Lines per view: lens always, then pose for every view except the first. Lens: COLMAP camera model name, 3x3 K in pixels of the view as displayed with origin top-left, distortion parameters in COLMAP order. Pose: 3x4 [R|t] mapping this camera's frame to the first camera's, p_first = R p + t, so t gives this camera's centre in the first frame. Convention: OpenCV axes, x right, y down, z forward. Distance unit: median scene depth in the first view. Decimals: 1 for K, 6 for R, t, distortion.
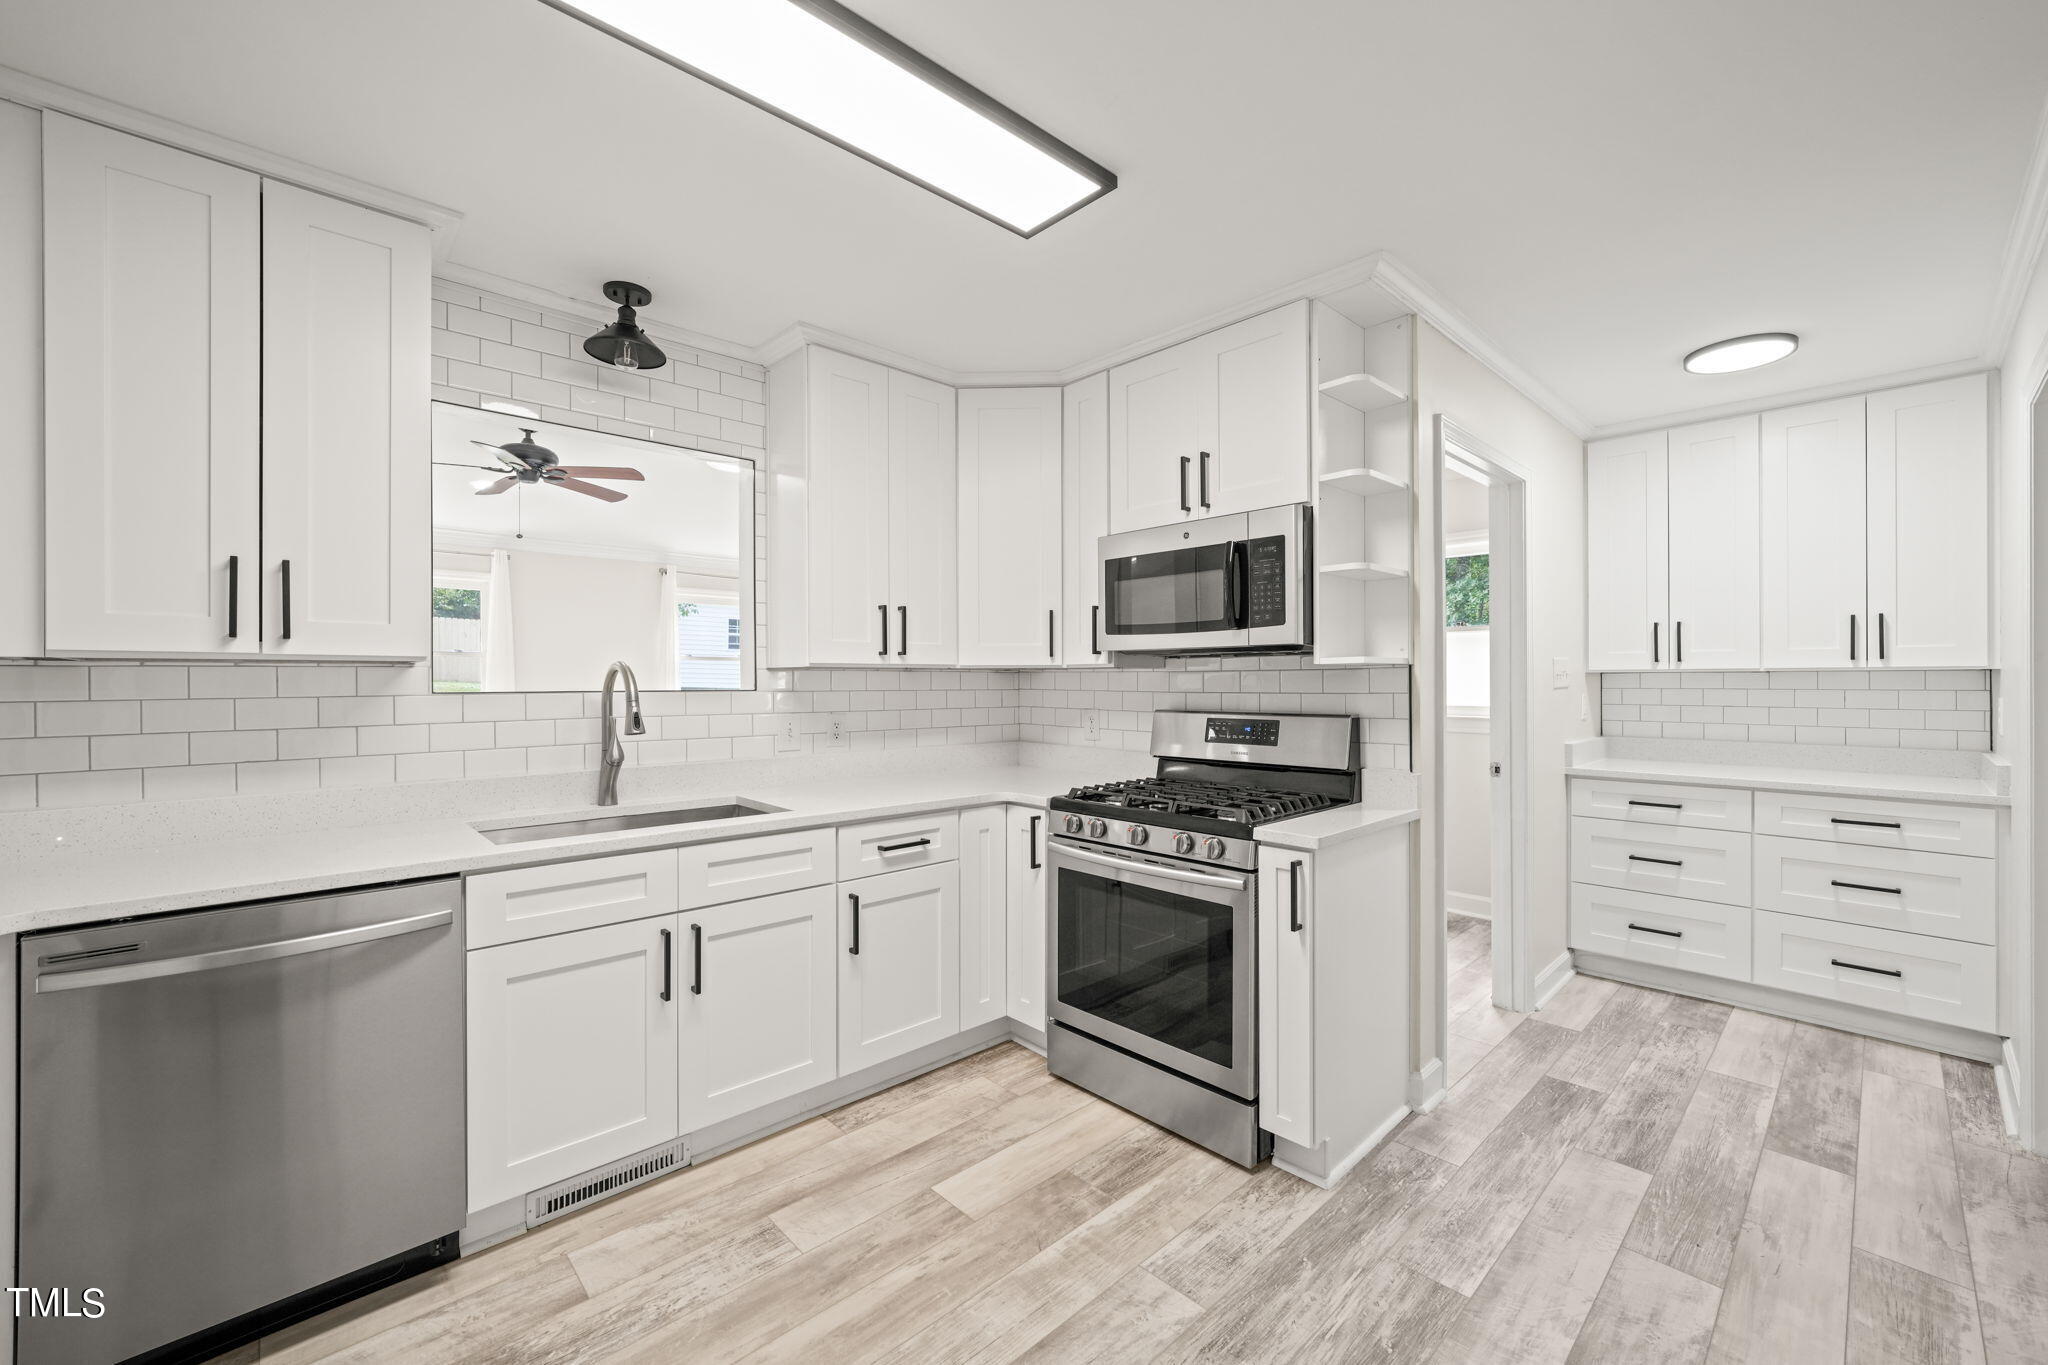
lens RADIAL K [[818.5, 0, 1013.9], [0, 818.5, 679.5], [0, 0, 1]] dist [-0.014135, 0.004567]
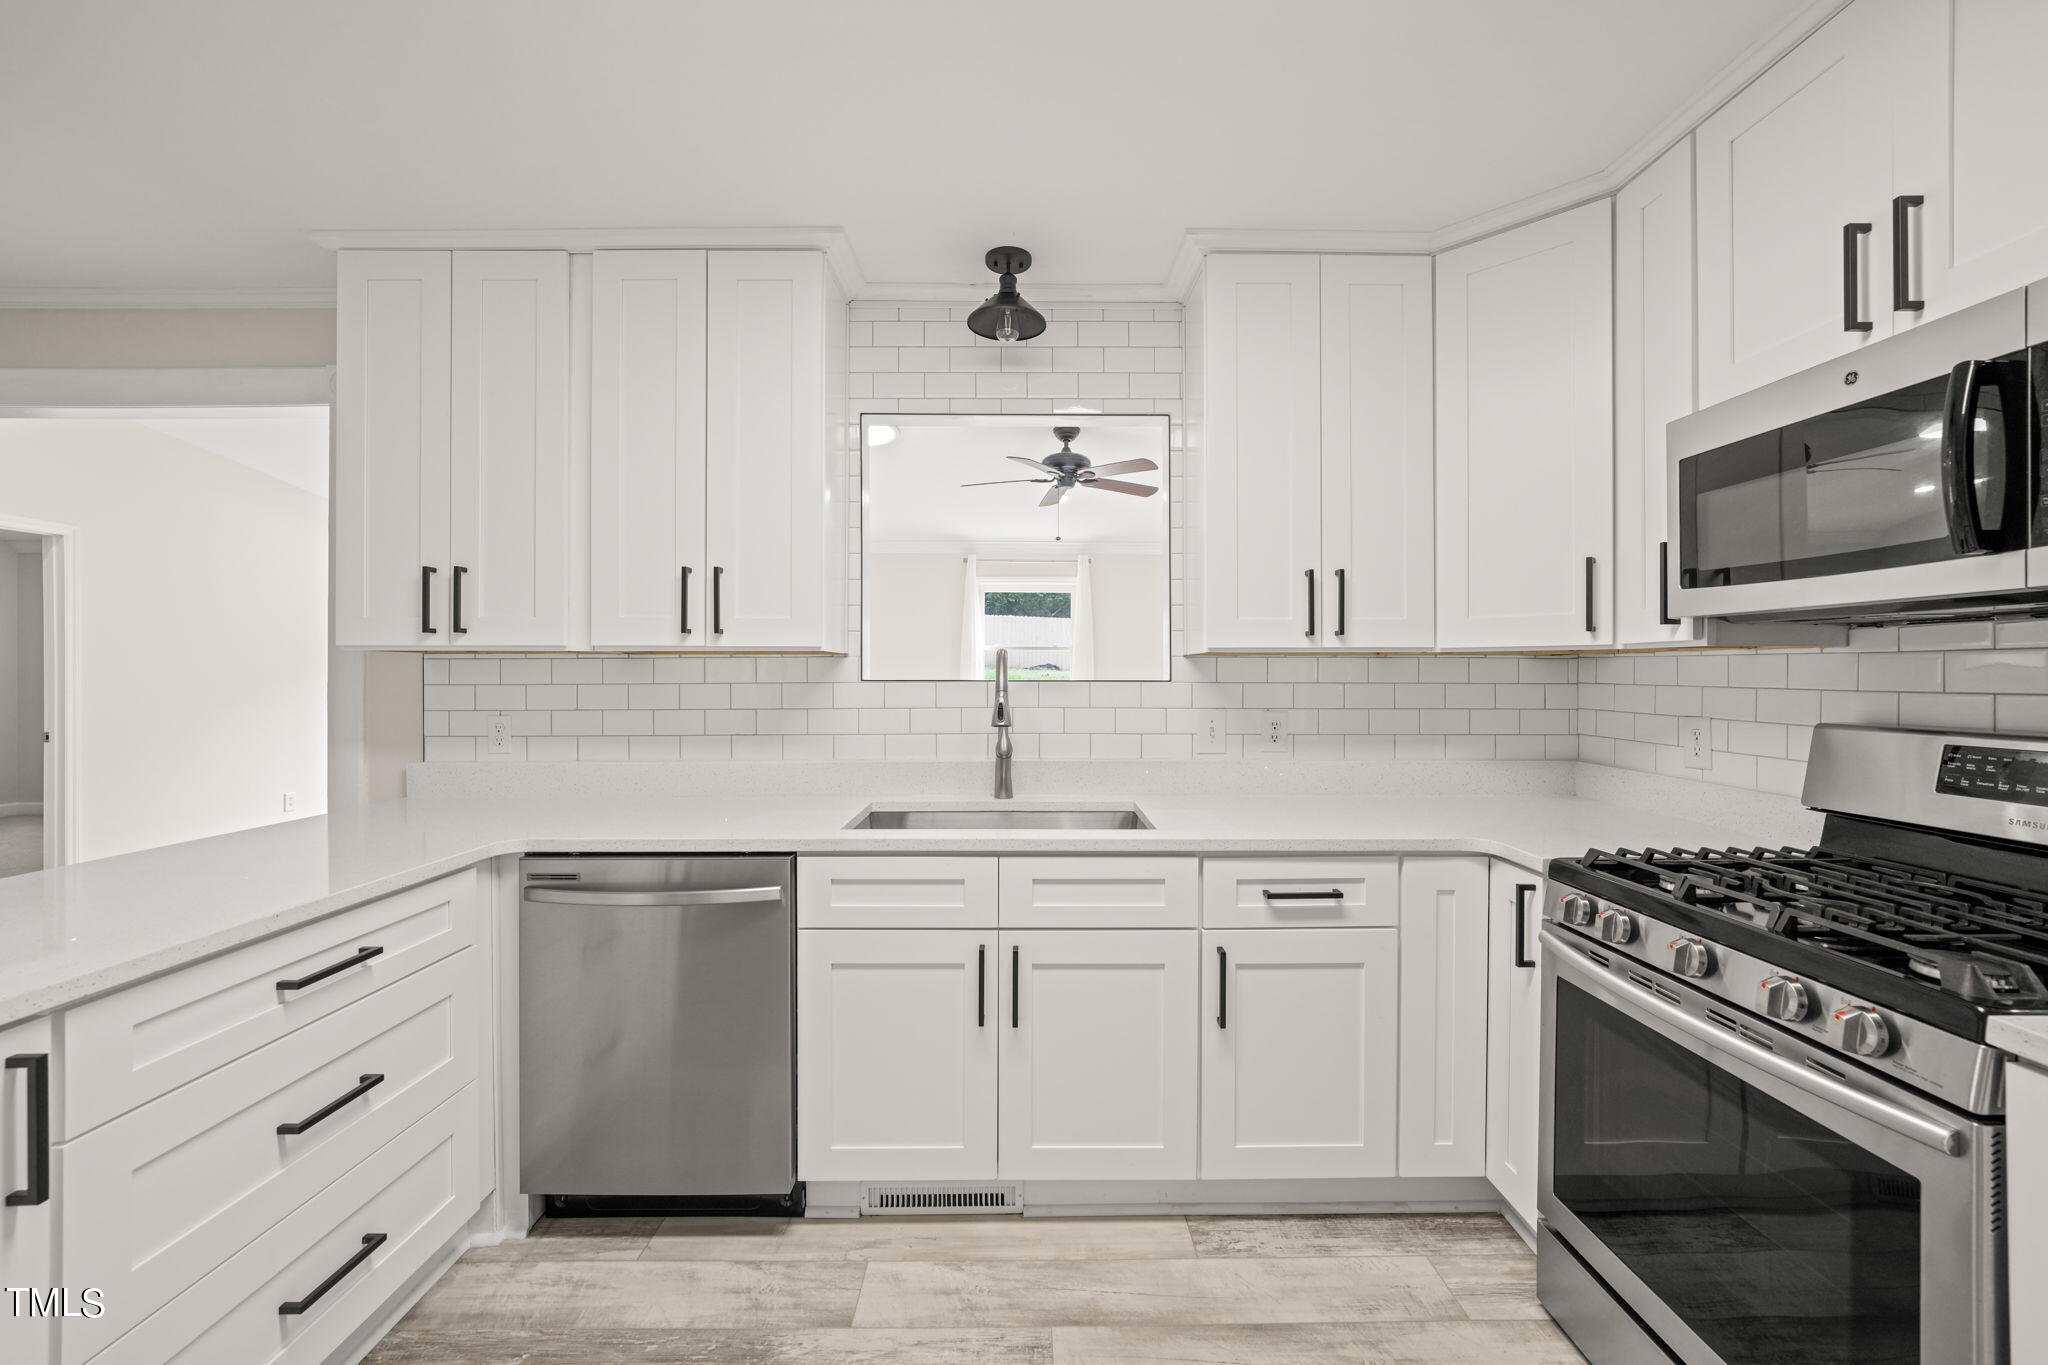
lens RADIAL K [[818.5, 0, 1015.5], [0, 818.5, 675.4], [0, 0, 1]] dist [-0.014135, 0.004567]
pose [[0.742396, 0.002535, -0.669957, 0.164232], [0.001433, 0.999985, 0.005372, 0.002324], [0.669960, -0.004949, 0.742381, 0.288649]]
